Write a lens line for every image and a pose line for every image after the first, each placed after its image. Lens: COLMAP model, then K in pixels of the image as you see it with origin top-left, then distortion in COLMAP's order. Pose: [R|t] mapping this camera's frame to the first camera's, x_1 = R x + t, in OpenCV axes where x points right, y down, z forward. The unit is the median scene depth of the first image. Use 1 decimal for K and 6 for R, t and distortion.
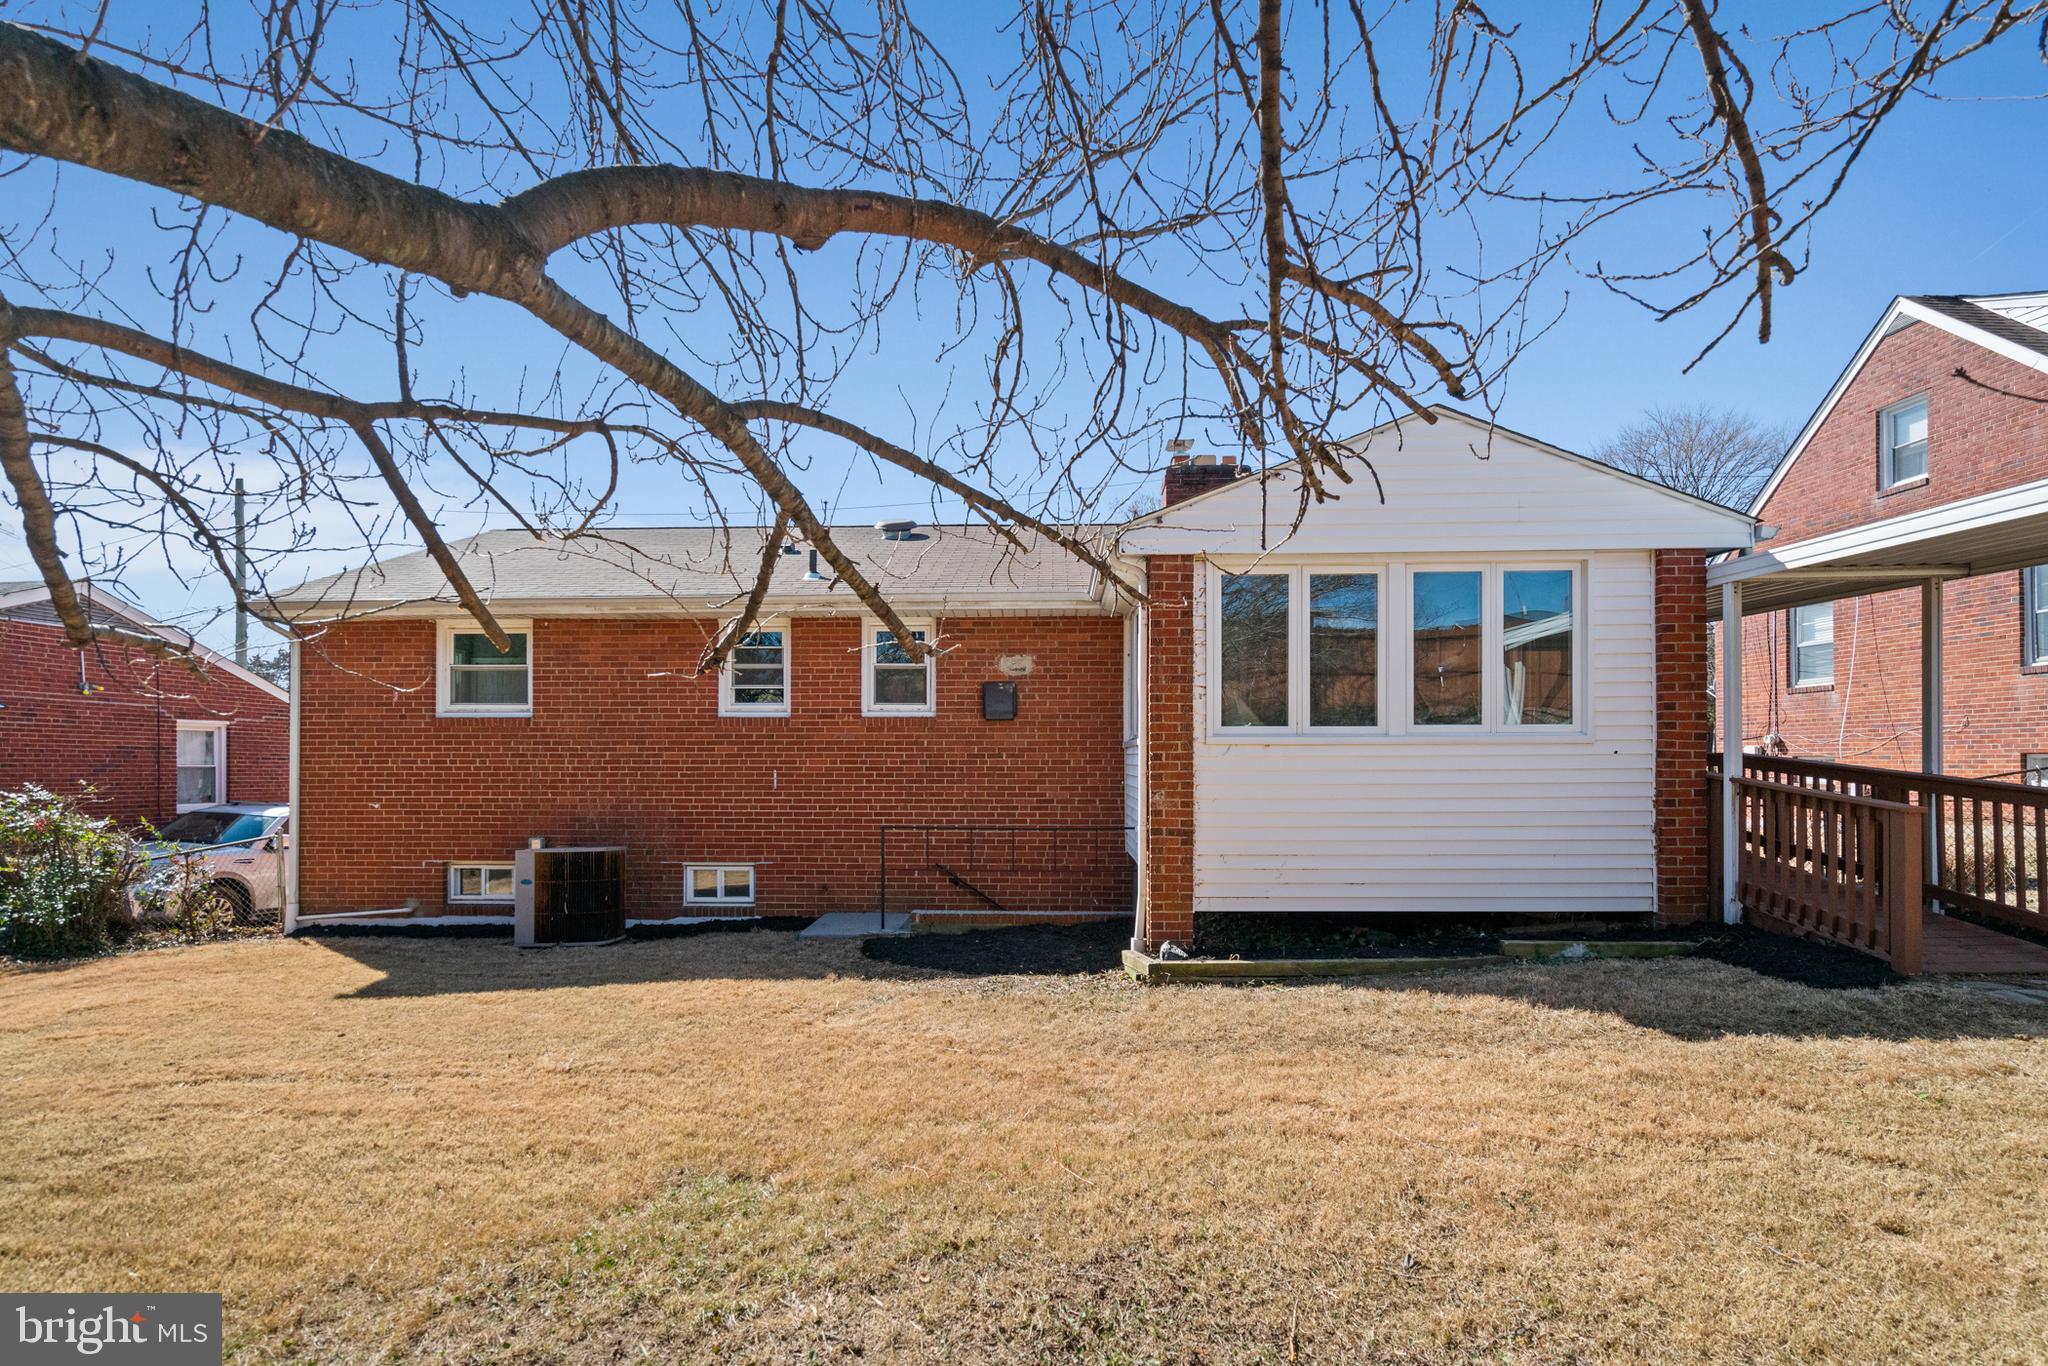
lens RADIAL K [[991.7, 0, 1048.8], [0, 991.7, 755.2], [0, 0, 1]] dist [-0.024319, 0.005337]
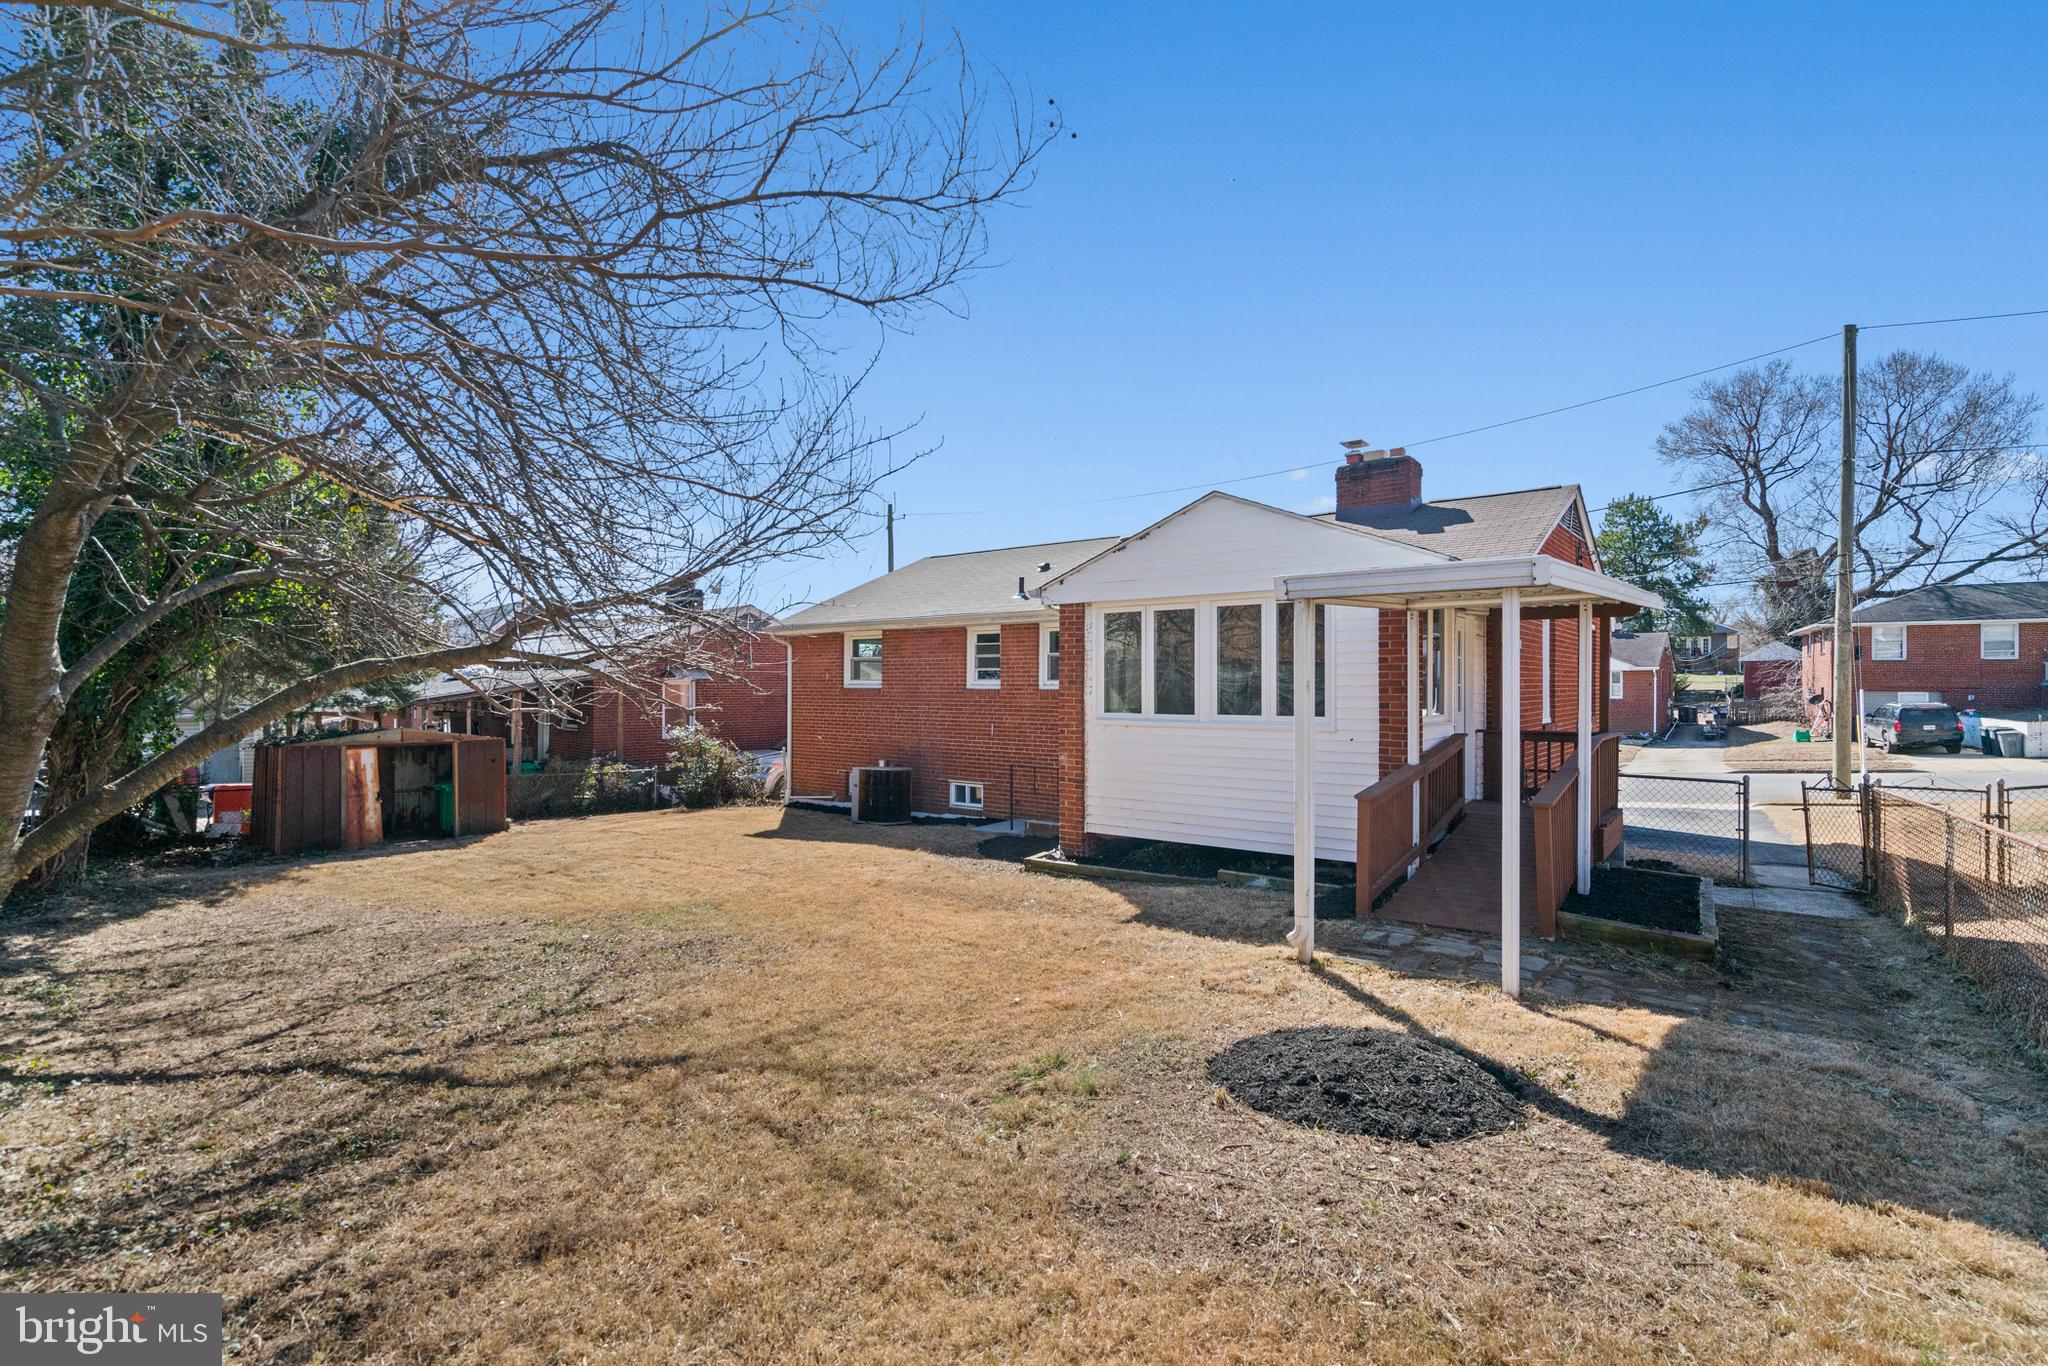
lens RADIAL K [[952.5, 0, 1029.0], [0, 952.5, 677.2], [0, 0, 1]] dist [-0.056603, 0.020451]
pose [[0.809441, -0.003848, -0.587189, 0.646952], [0.006018, 0.999980, 0.001741, -0.059991], [0.587171, -0.004943, 0.809448, -0.175758]]
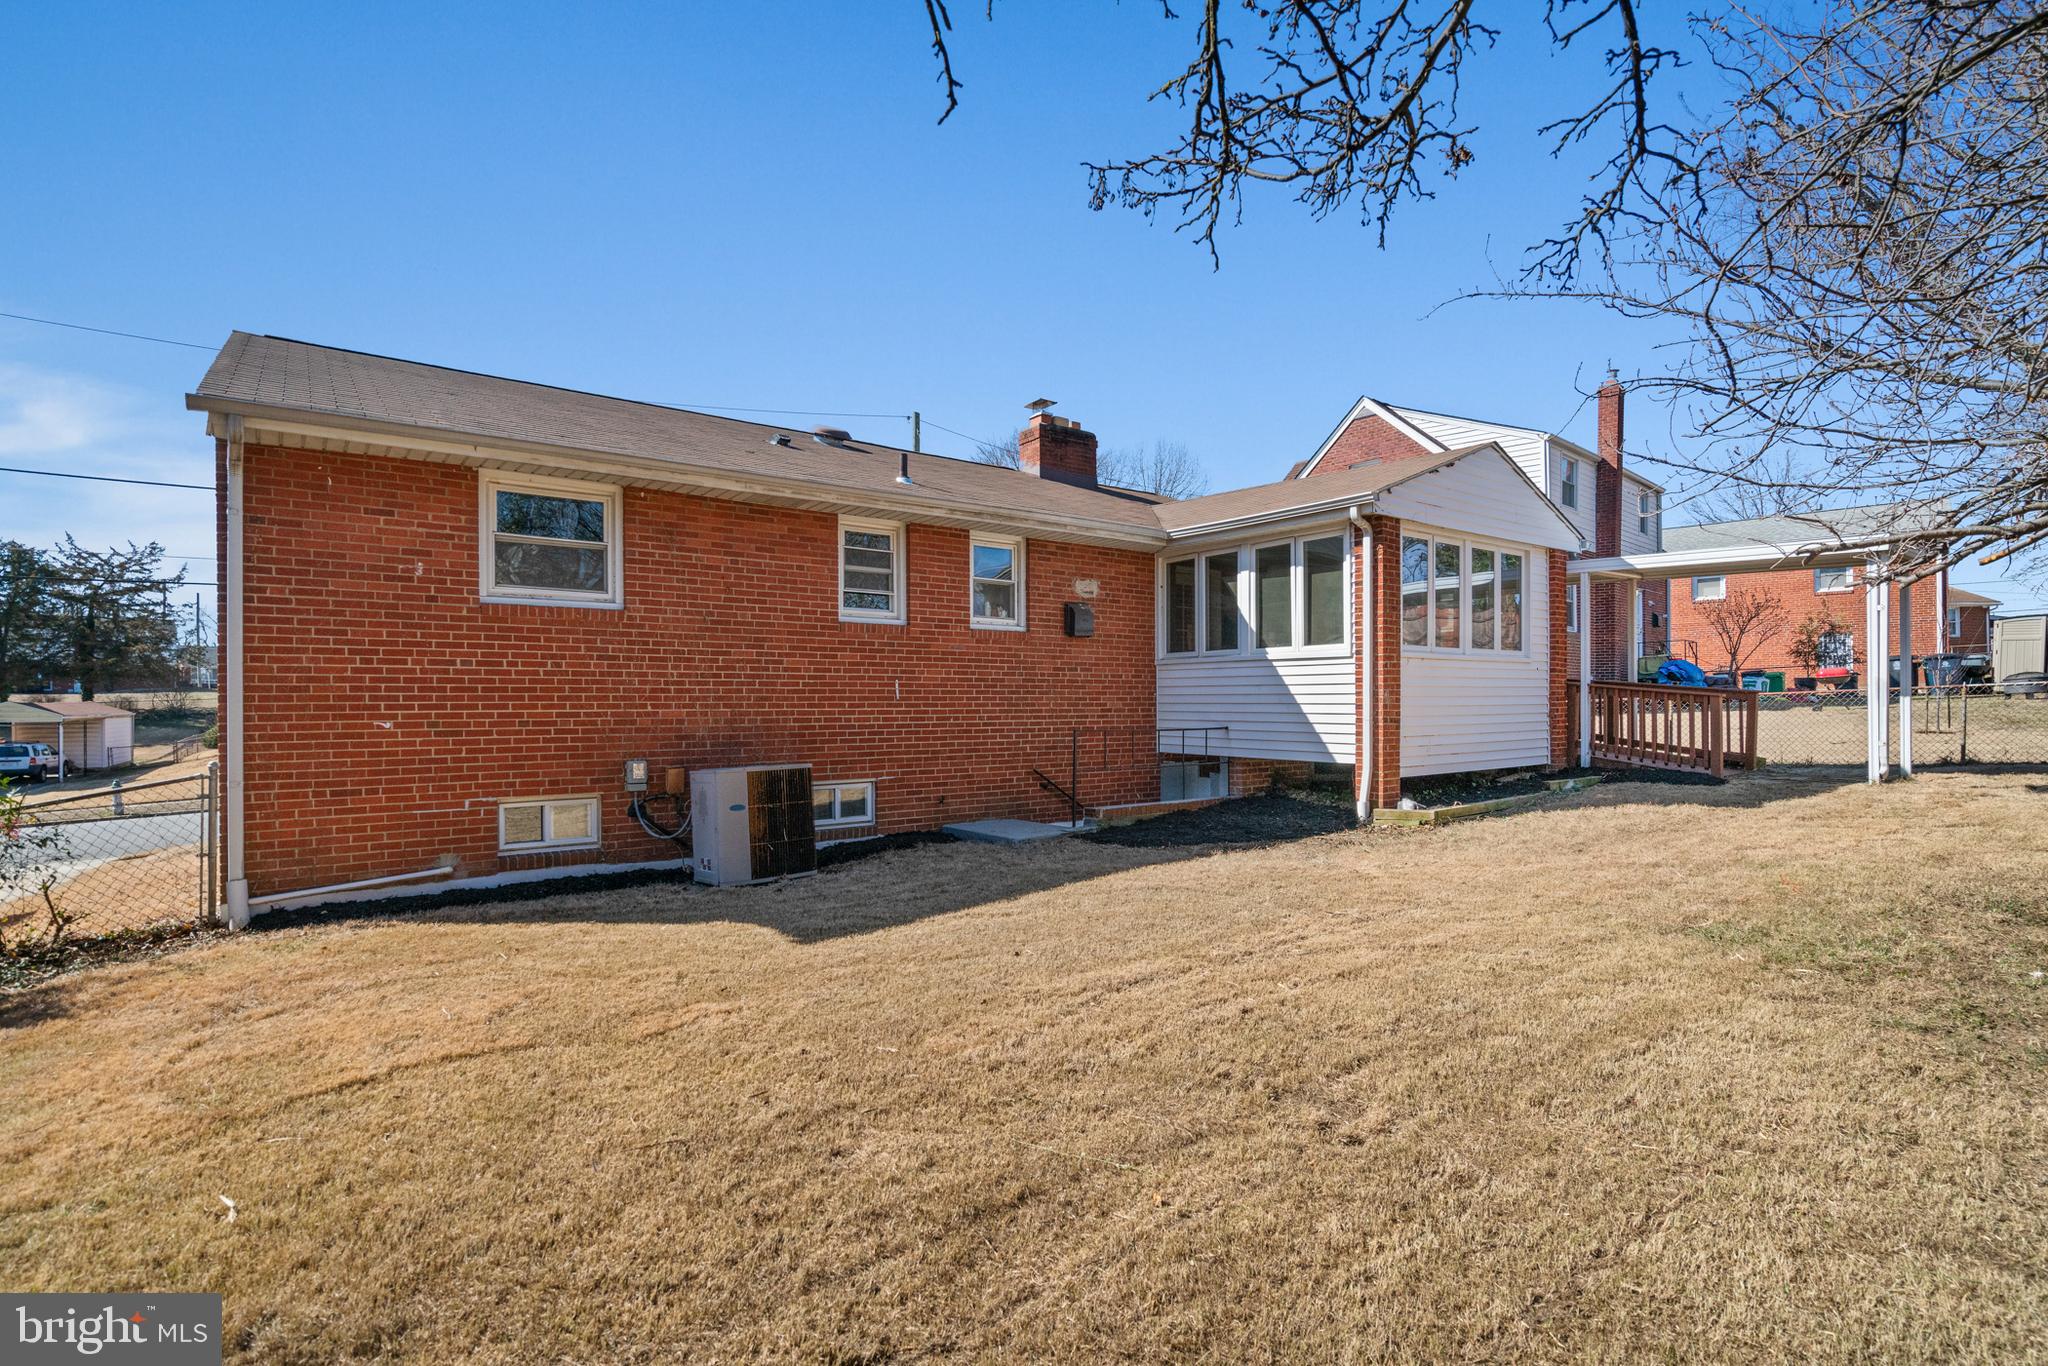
lens RADIAL K [[952.5, 0, 1011.5], [0, 952.5, 714.3], [0, 0, 1]] dist [-0.056603, 0.020451]
pose [[0.782221, -0.009354, 0.622930, -0.760409], [-0.000514, 0.999877, 0.015660, 0.033867], [-0.623000, -0.012570, 0.782121, 0.214523]]
